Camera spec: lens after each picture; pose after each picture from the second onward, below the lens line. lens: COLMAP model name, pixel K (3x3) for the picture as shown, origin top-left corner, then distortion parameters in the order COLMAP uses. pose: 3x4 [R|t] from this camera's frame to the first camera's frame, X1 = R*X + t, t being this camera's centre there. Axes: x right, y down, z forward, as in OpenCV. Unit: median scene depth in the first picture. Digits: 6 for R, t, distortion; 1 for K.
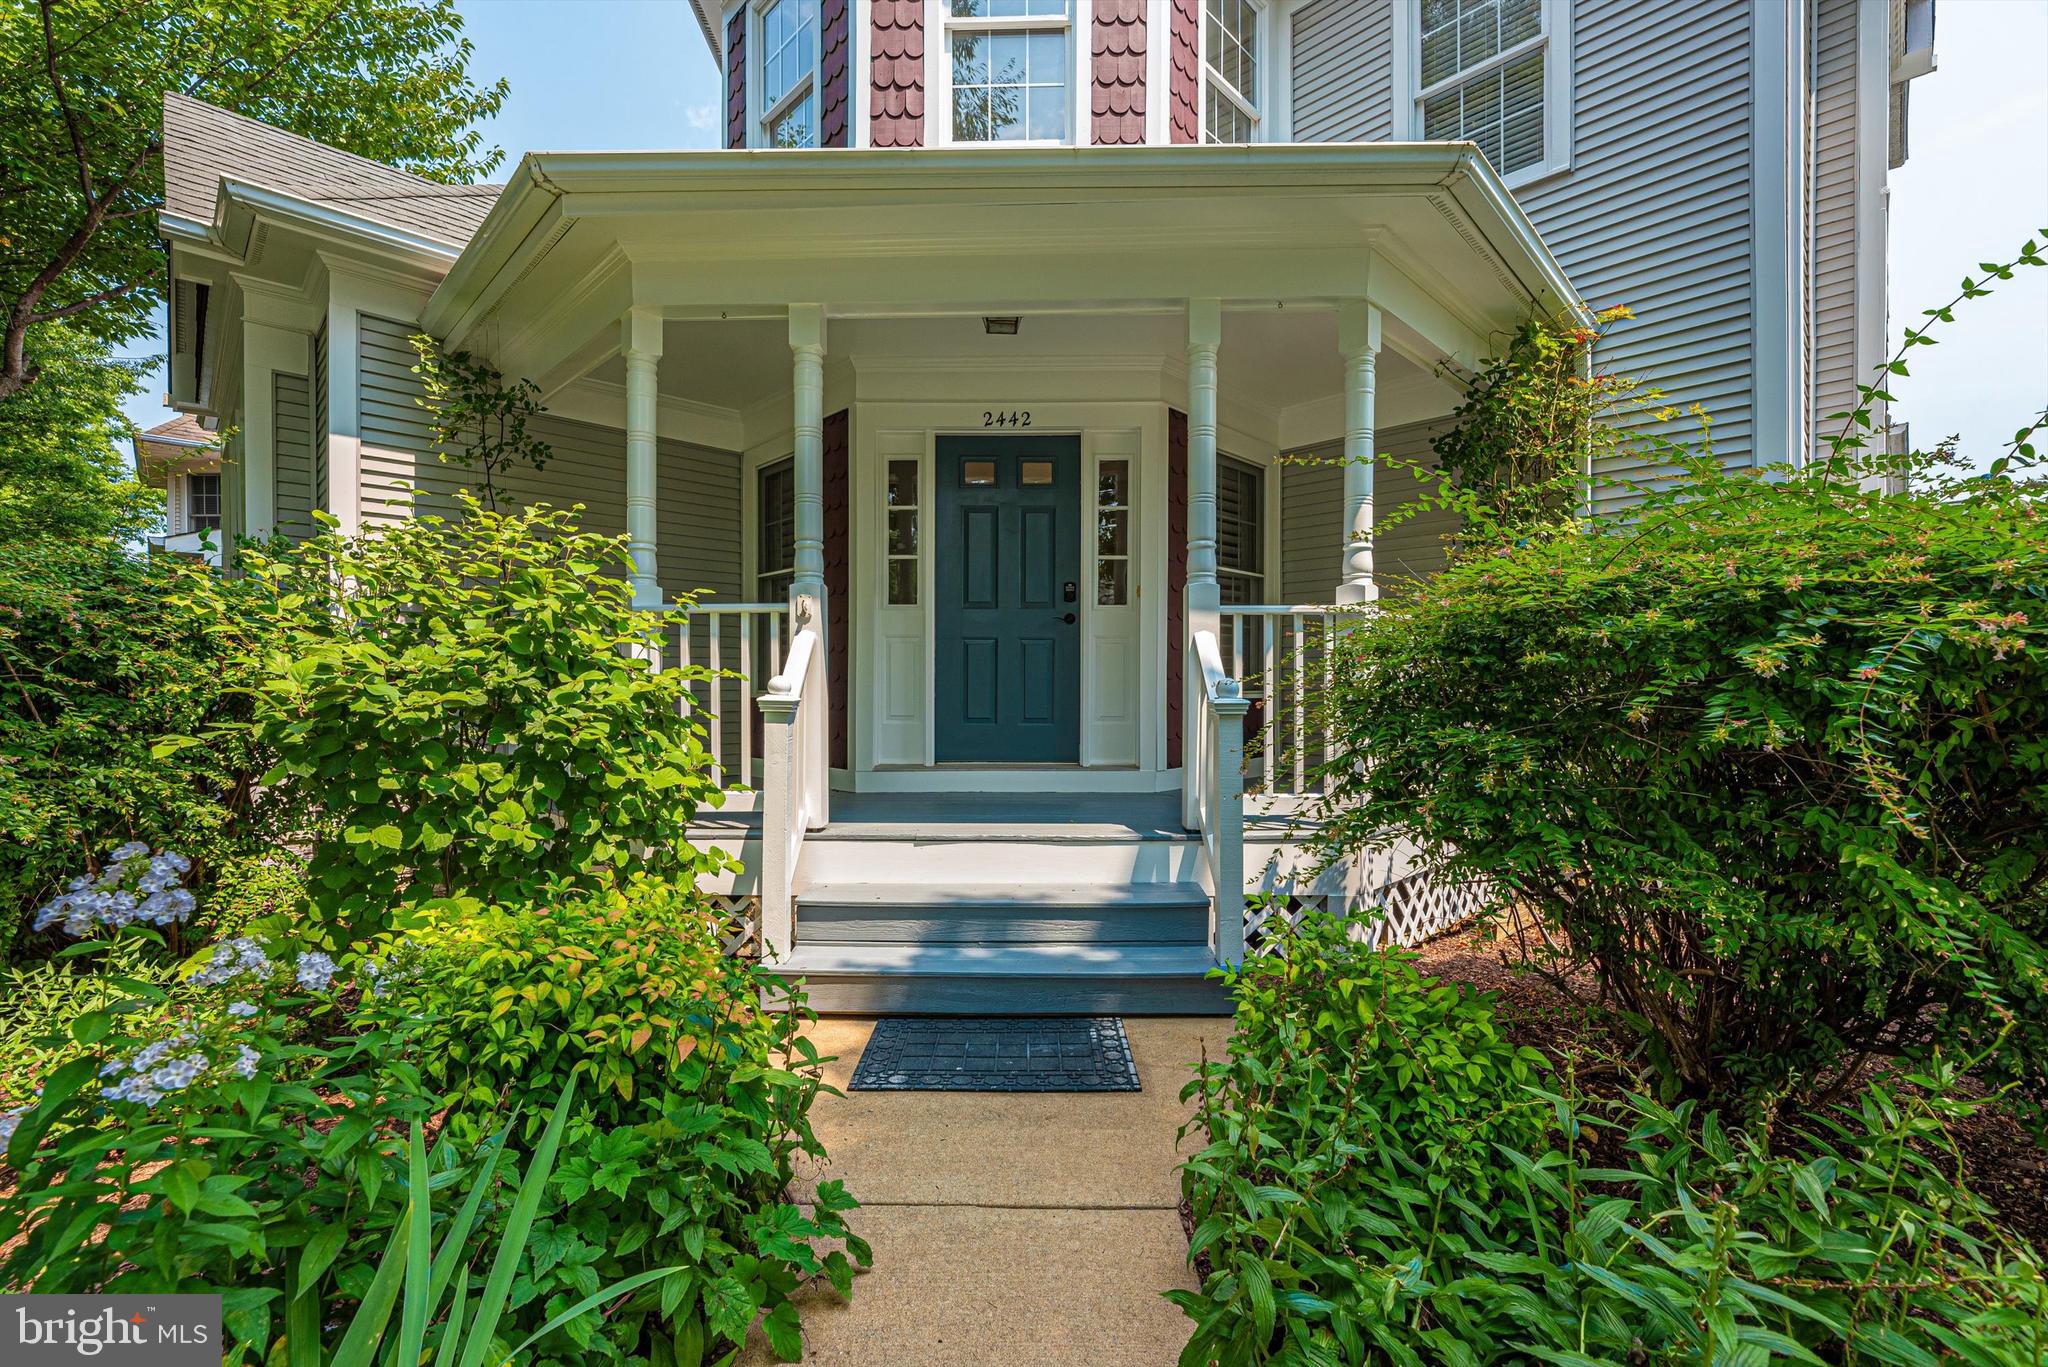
lens RADIAL K [[823.7, 0, 1027.3], [0, 823.7, 682.7], [0, 0, 1]] dist [-0.002849, -0.000867]
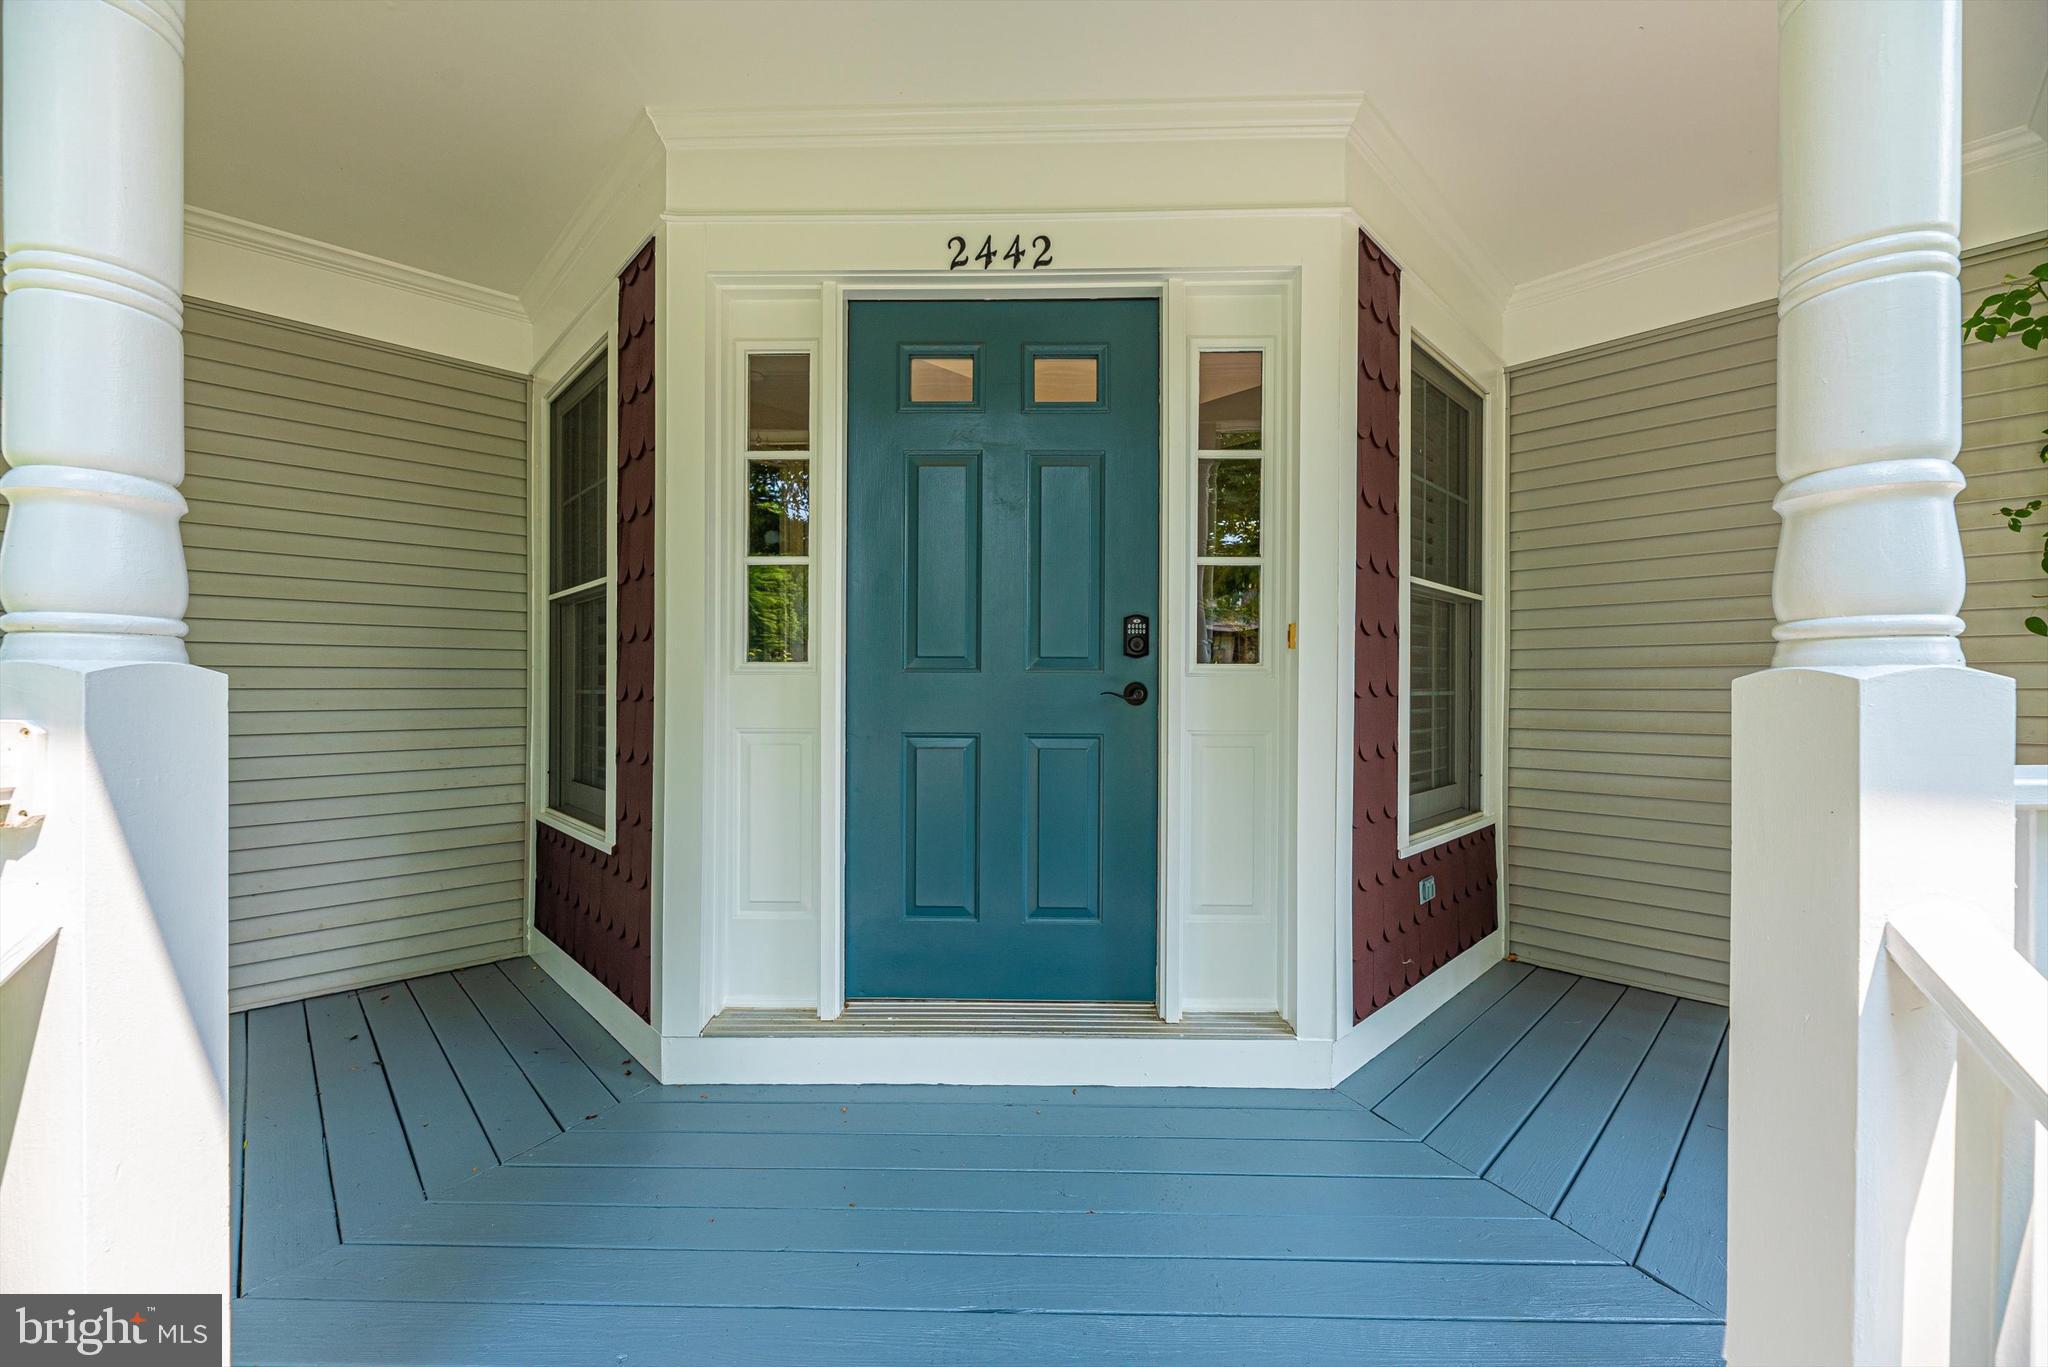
lens RADIAL K [[823.7, 0, 1019.7], [0, 823.7, 687.2], [0, 0, 1]] dist [-0.002849, -0.000867]
pose [[0.999049, 0.002618, -0.043514, 0.006371], [-0.002942, 0.999968, -0.007388, -0.077858], [0.043494, 0.007509, 0.999025, 0.538402]]
